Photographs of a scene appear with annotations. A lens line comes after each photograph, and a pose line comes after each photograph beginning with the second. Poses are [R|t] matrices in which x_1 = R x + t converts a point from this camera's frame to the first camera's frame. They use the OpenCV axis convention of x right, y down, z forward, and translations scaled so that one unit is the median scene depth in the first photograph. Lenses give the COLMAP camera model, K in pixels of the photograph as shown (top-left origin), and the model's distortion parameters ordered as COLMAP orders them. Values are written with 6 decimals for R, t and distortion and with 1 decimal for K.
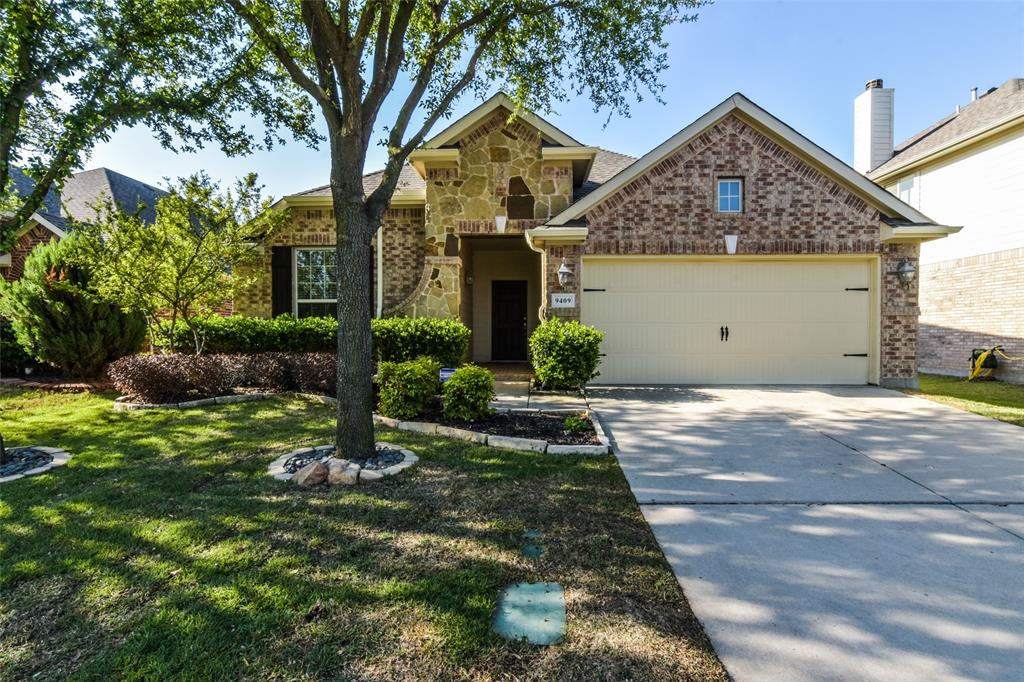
lens RADIAL K [[486.8, 0, 528.7], [0, 486.8, 338.9], [0, 0, 1]] dist [0.001446, 0.000278]
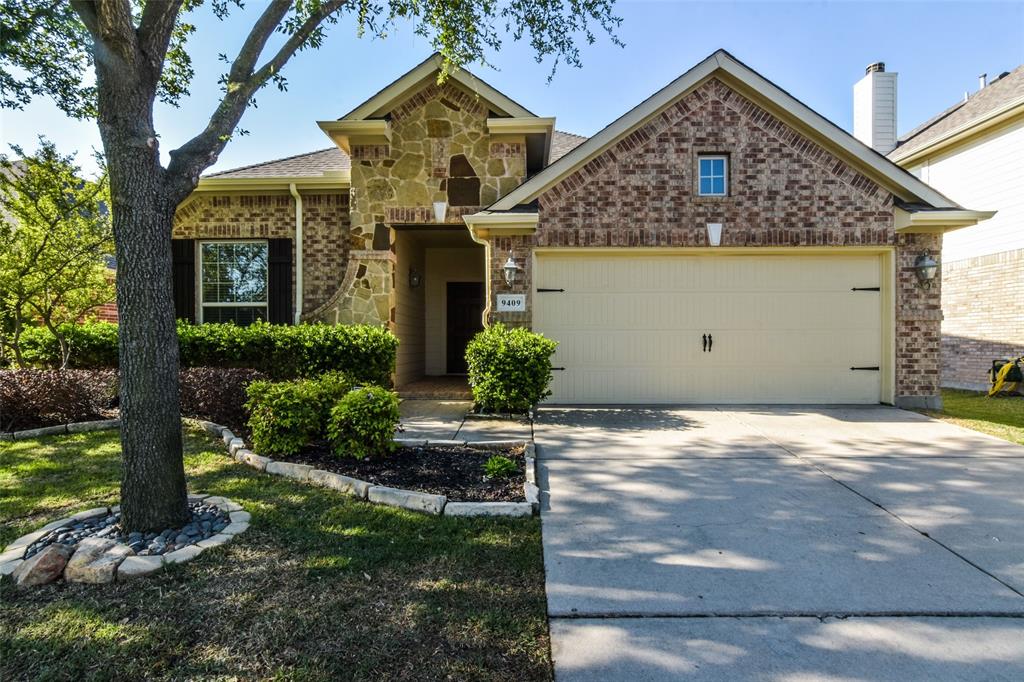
lens RADIAL K [[511.4, 0, 516.2], [0, 511.4, 342.3], [0, 0, 1]] dist [-0.000055, 0.000684]
pose [[0.999960, -0.001236, 0.008908, 0.072615], [0.001333, 0.999940, -0.010843, -0.002816], [-0.008894, 0.010854, 0.999902, 0.140378]]
